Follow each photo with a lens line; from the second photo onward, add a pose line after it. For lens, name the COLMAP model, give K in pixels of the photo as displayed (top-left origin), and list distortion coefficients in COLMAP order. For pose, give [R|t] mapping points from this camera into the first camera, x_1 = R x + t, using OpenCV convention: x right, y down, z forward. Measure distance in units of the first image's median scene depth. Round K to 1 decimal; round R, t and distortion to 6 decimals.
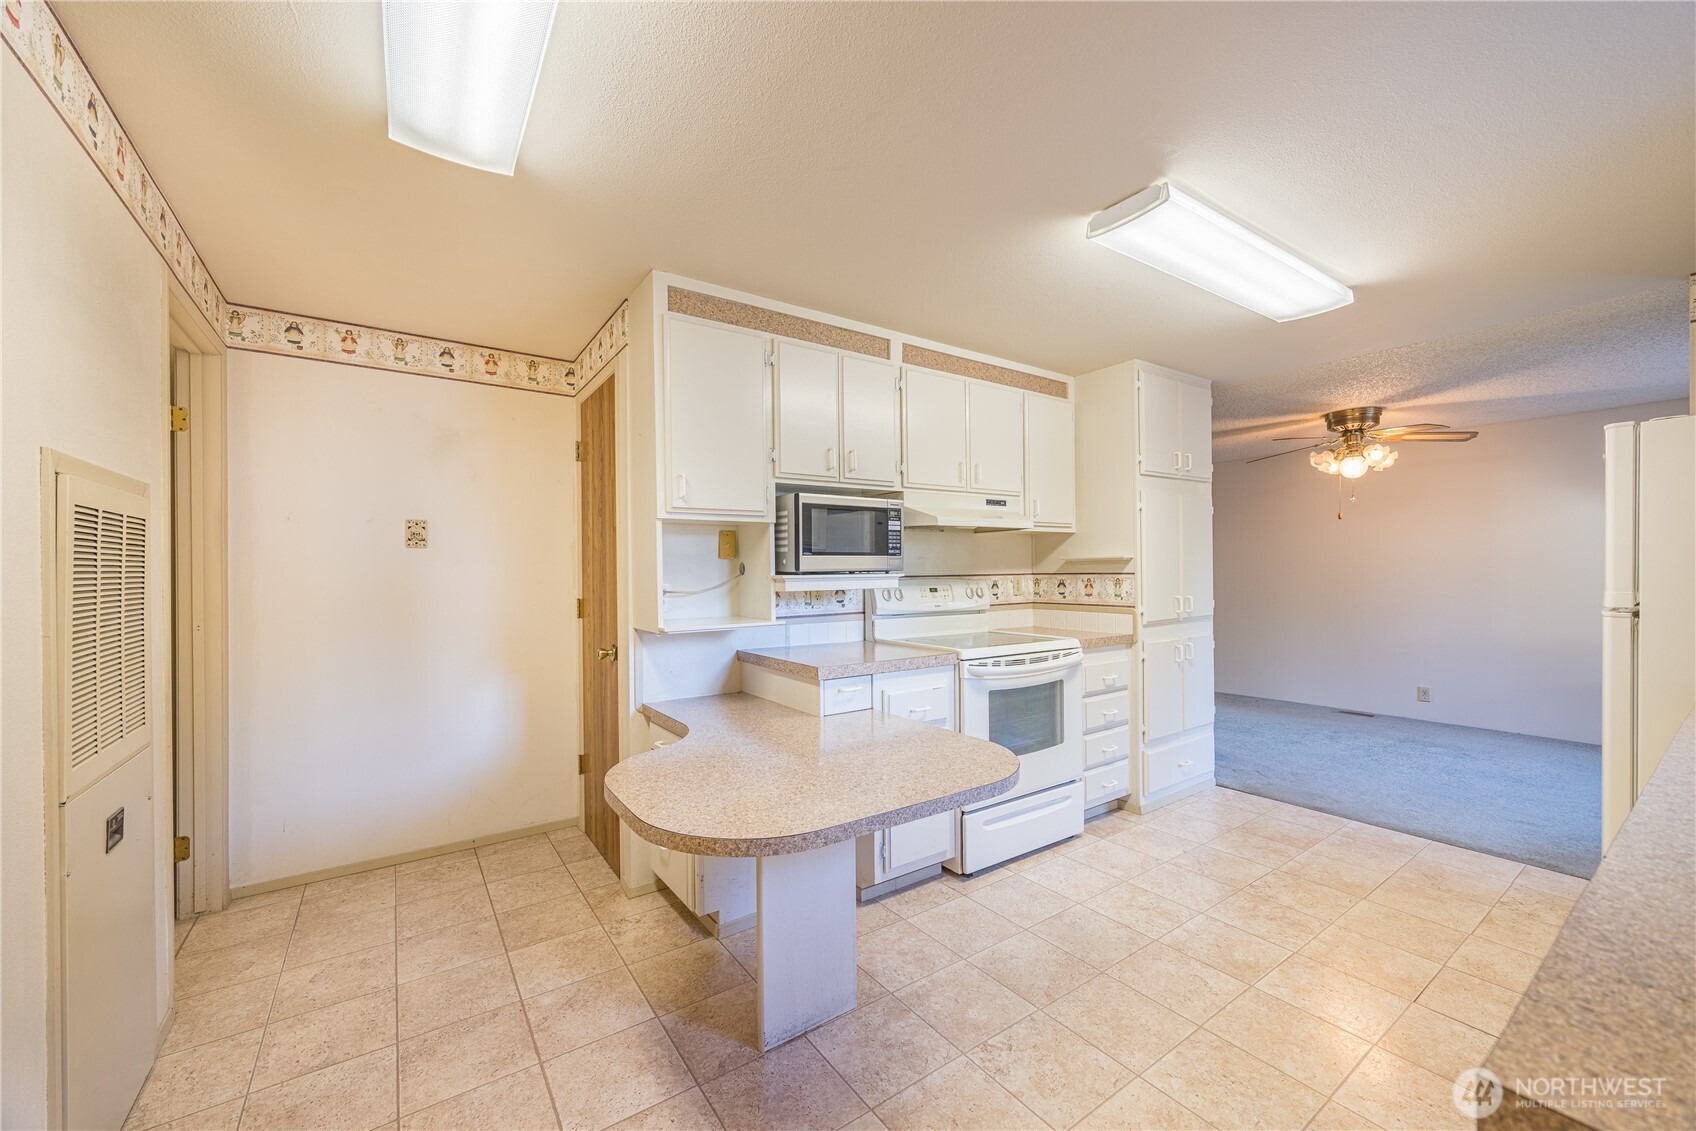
lens RADIAL K [[653.1, 0, 850.2], [0, 653.1, 579.1], [0, 0, 1]] dist [-0.000448, 0.000001]
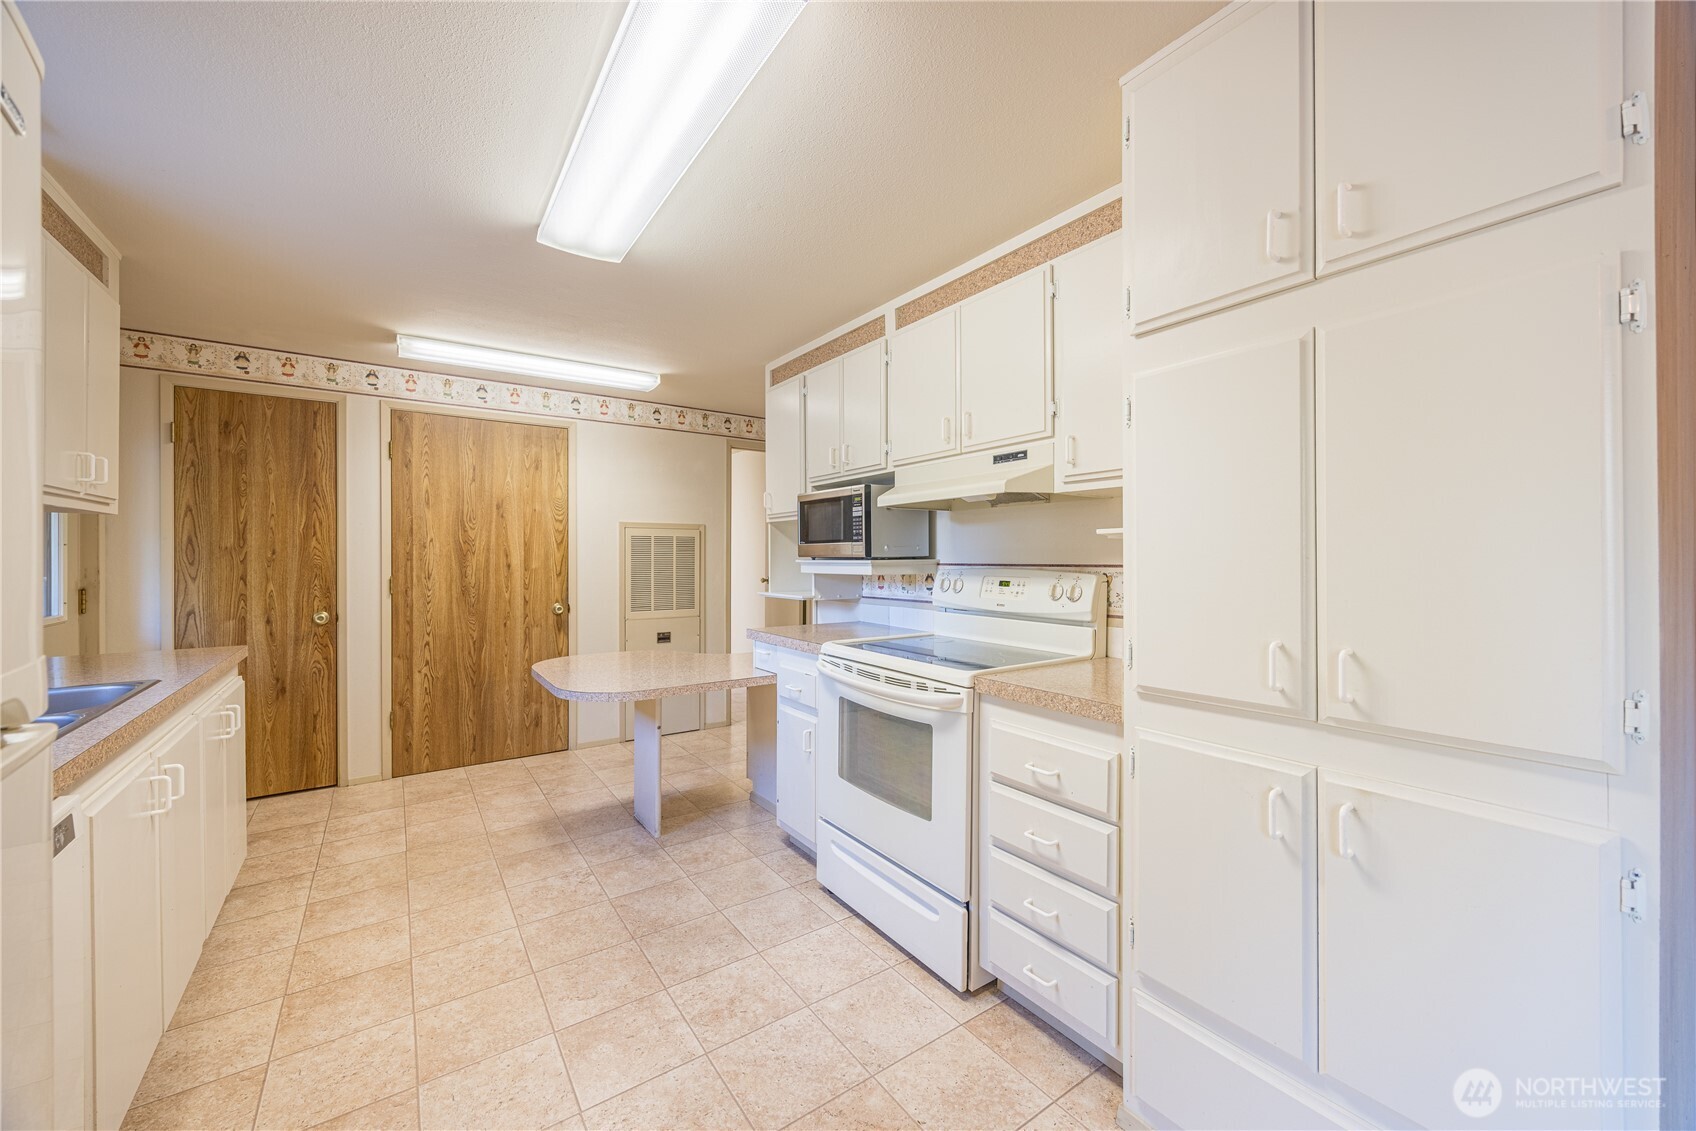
lens RADIAL K [[651.7, 0, 849.9], [0, 651.7, 563.5], [0, 0, 1]] dist [-0.000373, 0.000142]
pose [[0.002999, 0.018004, -0.999833, 1.057293], [-0.014053, 0.999740, 0.017961, -0.021002], [0.999897, 0.013997, 0.003251, 0.989043]]
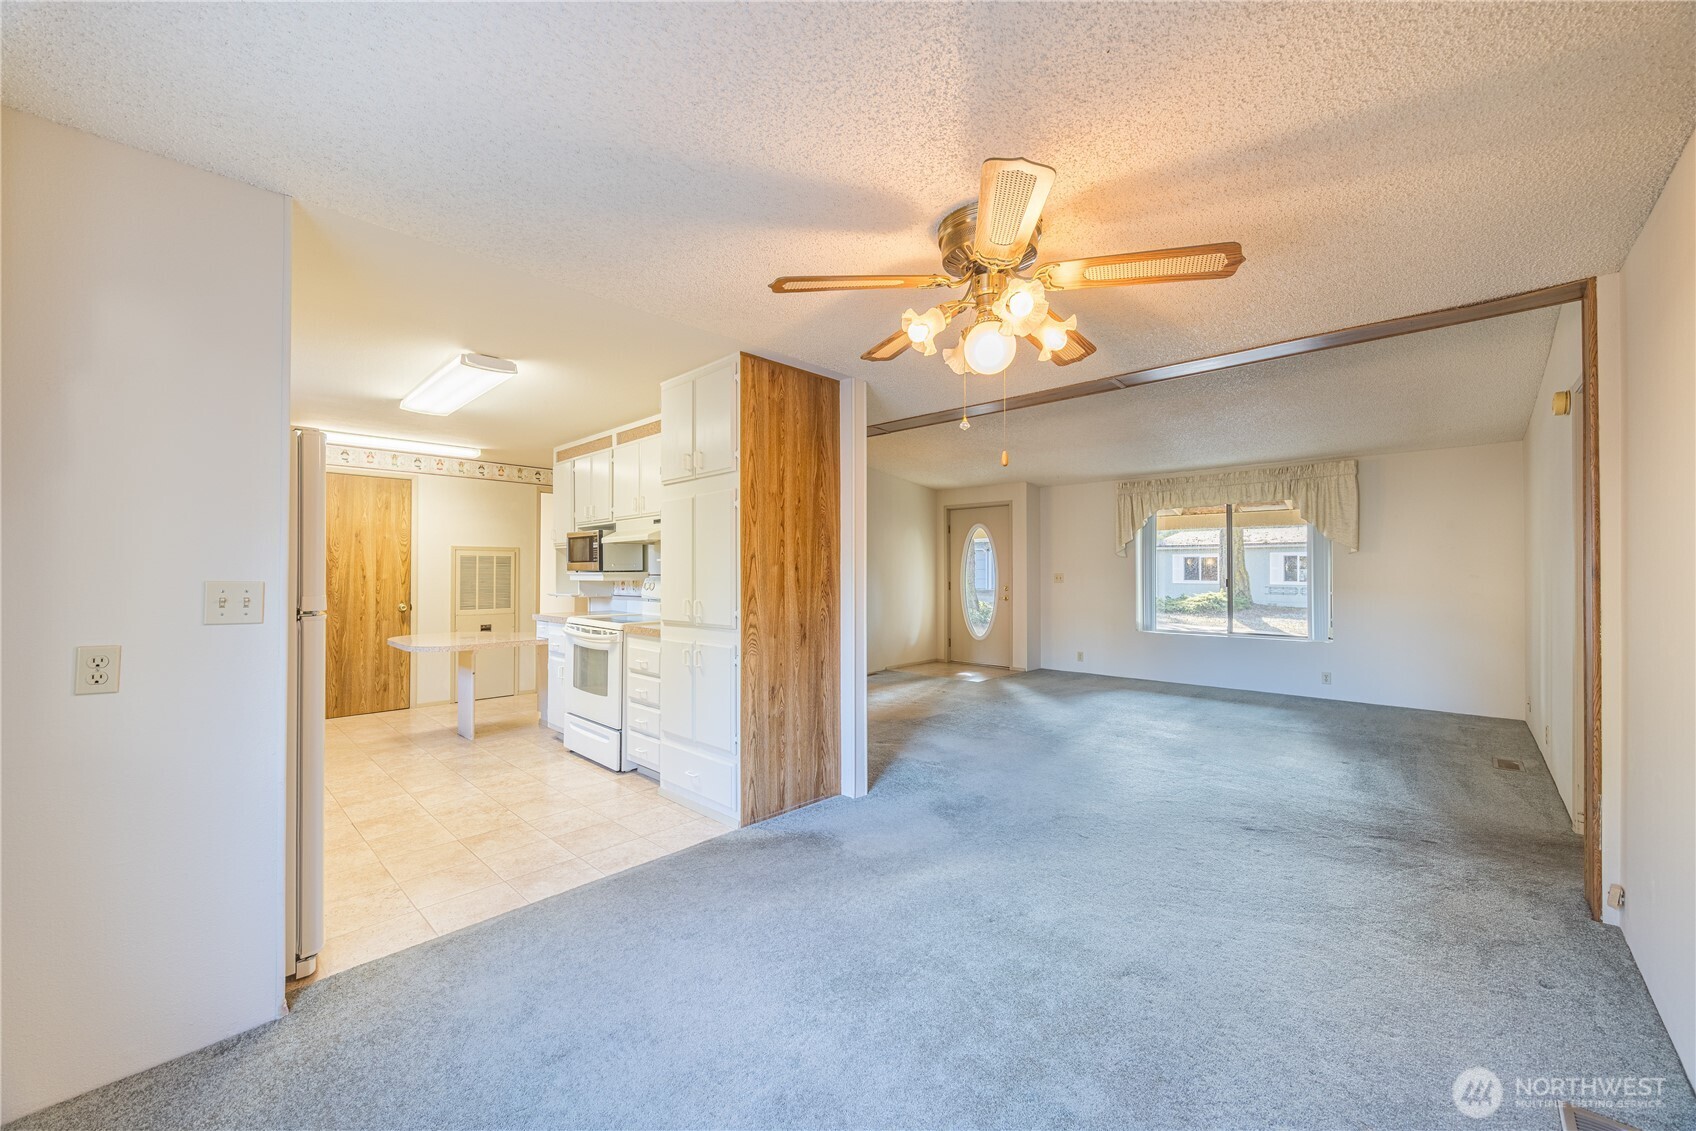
lens RADIAL K [[651.7, 0, 849.9], [0, 651.7, 563.5], [0, 0, 1]] dist [-0.000373, 0.000142]
pose [[0.199522, -0.002550, -0.979890, 1.926798], [-0.014085, 0.999886, -0.005470, -0.032322], [0.979792, 0.014893, 0.199463, 1.325326]]
